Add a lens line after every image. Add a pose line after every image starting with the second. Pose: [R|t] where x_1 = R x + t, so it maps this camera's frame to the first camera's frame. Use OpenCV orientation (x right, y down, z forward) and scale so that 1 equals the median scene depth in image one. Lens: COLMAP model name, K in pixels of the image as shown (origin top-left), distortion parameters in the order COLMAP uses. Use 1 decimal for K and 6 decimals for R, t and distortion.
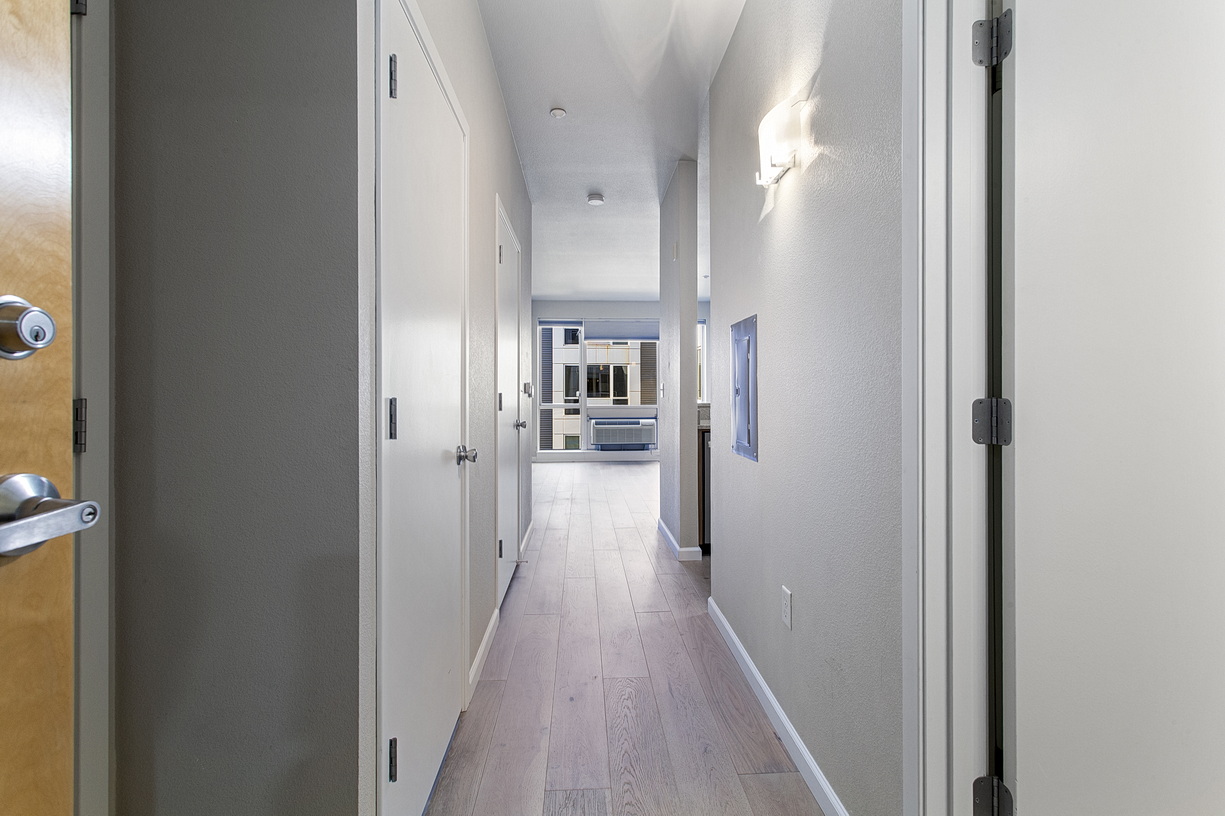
lens RADIAL K [[578.9, 0, 612.4], [0, 578.9, 399.3], [0, 0, 1]] dist [-0.000330, 0.001659]
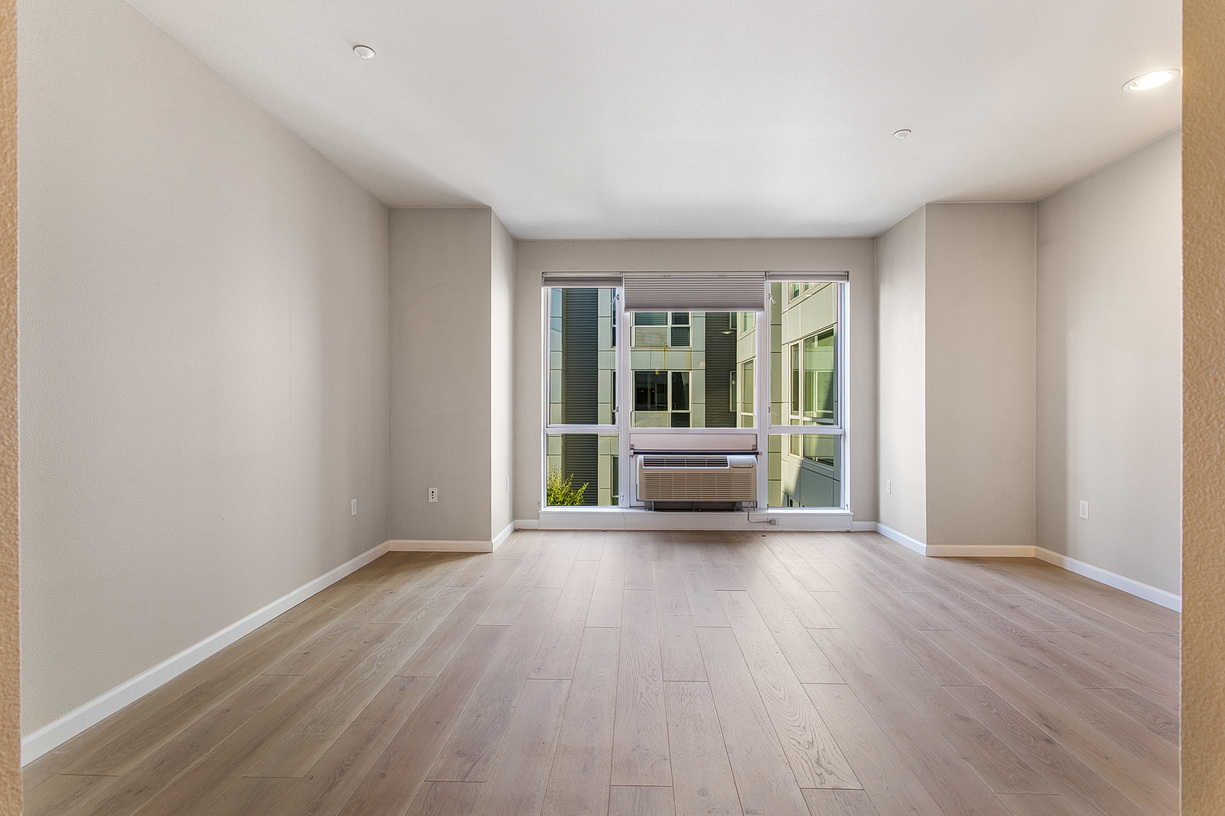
lens RADIAL K [[595.6, 0, 612.2], [0, 595.6, 402.3], [0, 0, 1]] dist [0.001285, 0.000843]
pose [[0.995483, 0.002847, -0.094902, -0.006252], [-0.004309, 0.999875, -0.015208, -0.005795], [0.094847, 0.015548, 0.995370, 0.426646]]
